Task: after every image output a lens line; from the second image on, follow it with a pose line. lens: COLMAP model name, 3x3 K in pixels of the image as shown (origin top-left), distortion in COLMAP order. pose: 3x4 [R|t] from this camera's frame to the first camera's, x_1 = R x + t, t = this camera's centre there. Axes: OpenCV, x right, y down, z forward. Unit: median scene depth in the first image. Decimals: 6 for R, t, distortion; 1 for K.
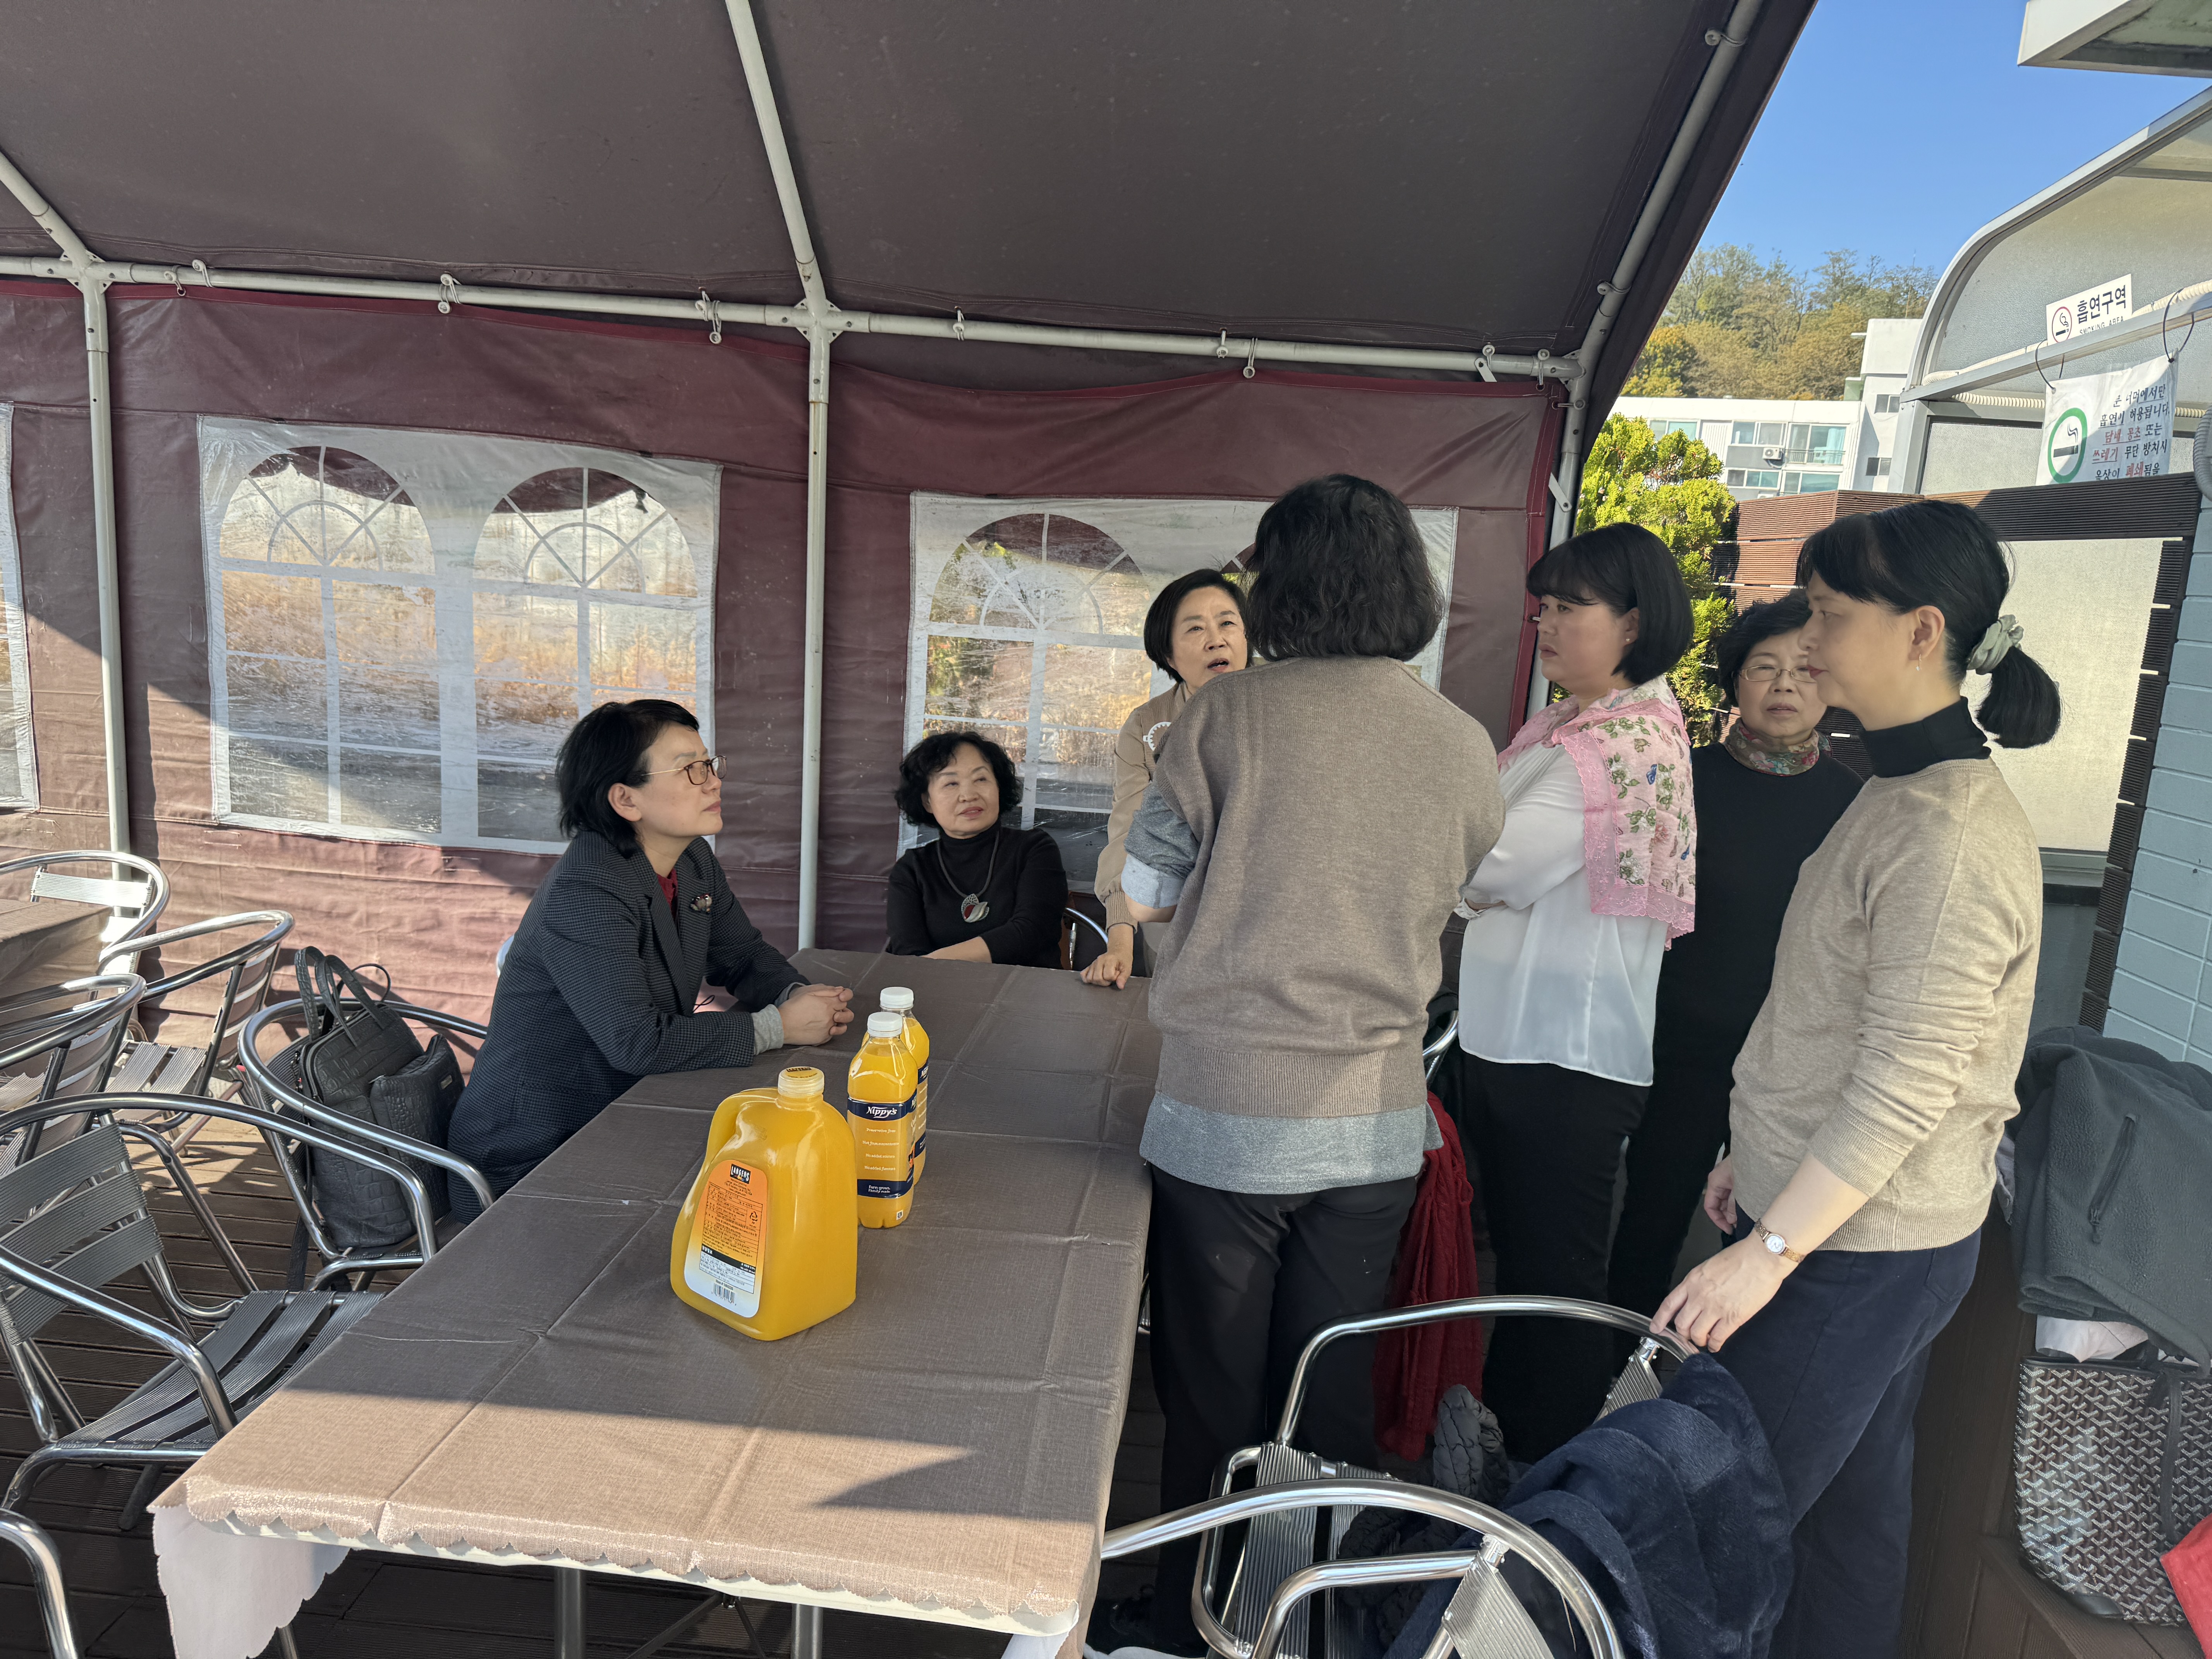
lens RADIAL K [[1540.9, 0, 1096.4], [0, 1540.9, 833.2], [0, 0, 1]] dist [-0.001470, 0.001750]
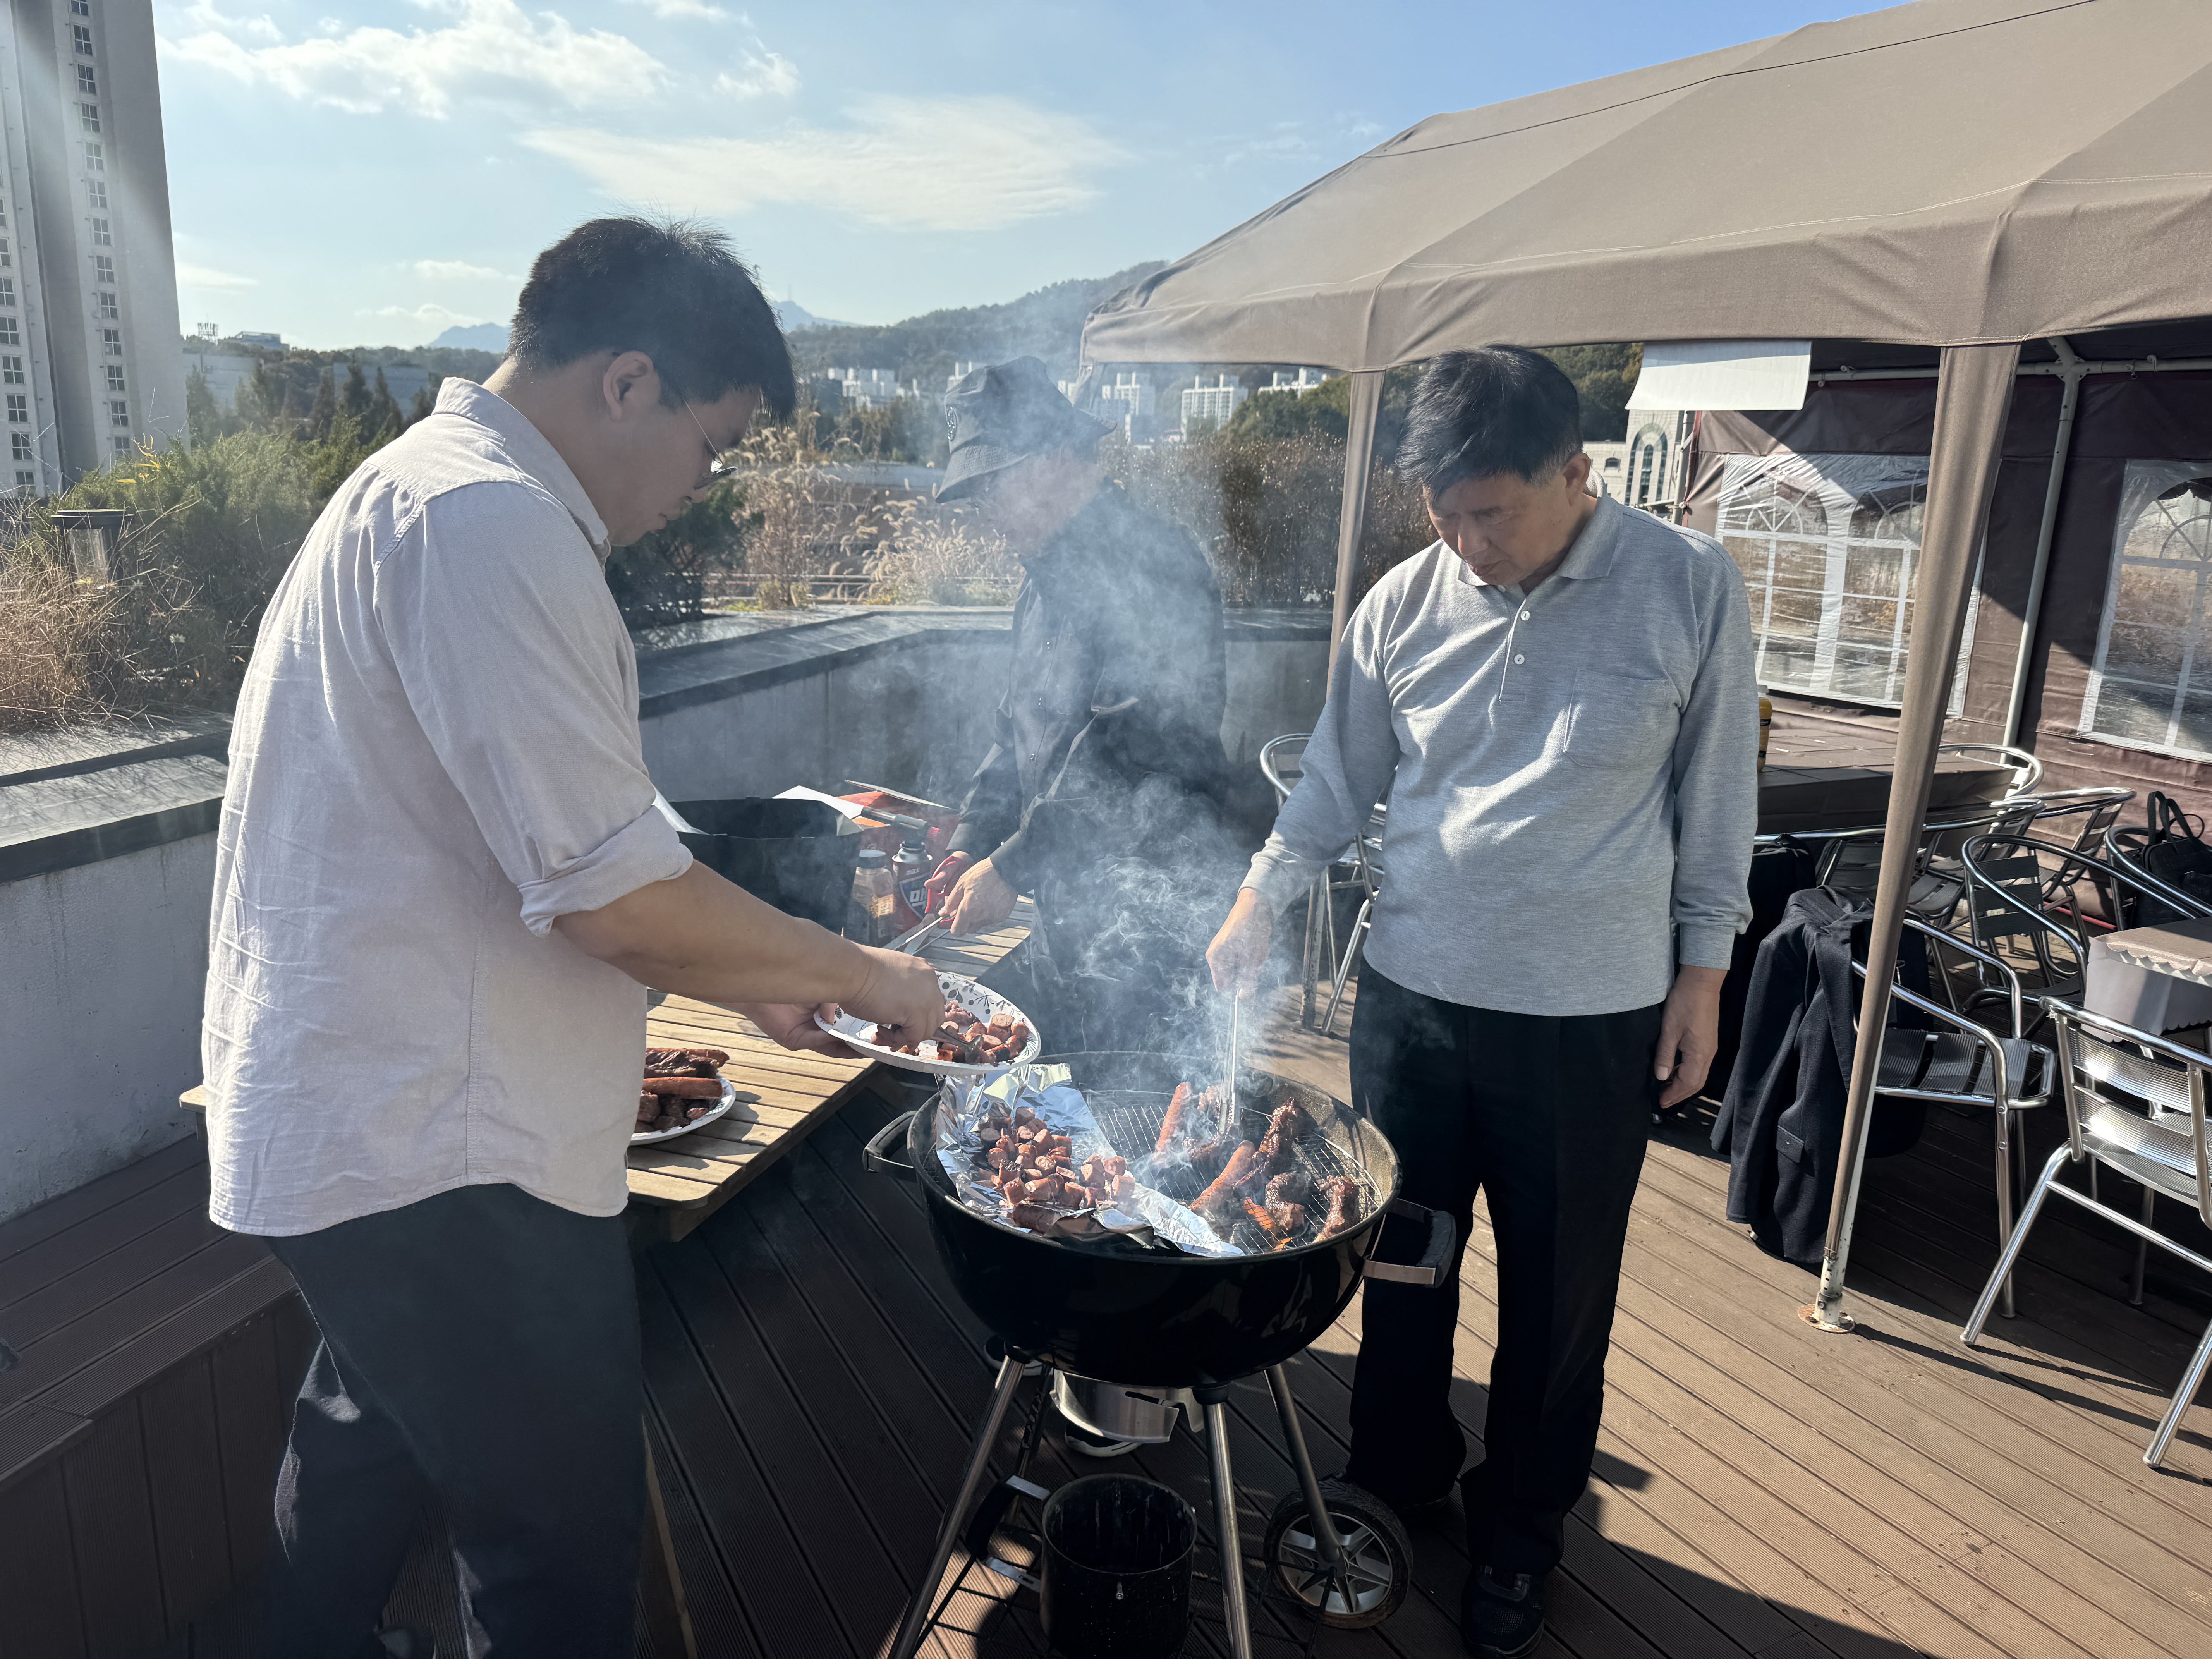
lens RADIAL K [[1540.9, 0, 1095.3], [0, 1540.9, 825.5], [0, 0, 1]] dist [-0.001470, 0.001750]
pose [[0.504872, 0.150567, -0.849961, 0.214987], [-0.162937, 0.983591, 0.077455, 0.115678], [0.847676, 0.099386, 0.521121, -0.551764]]
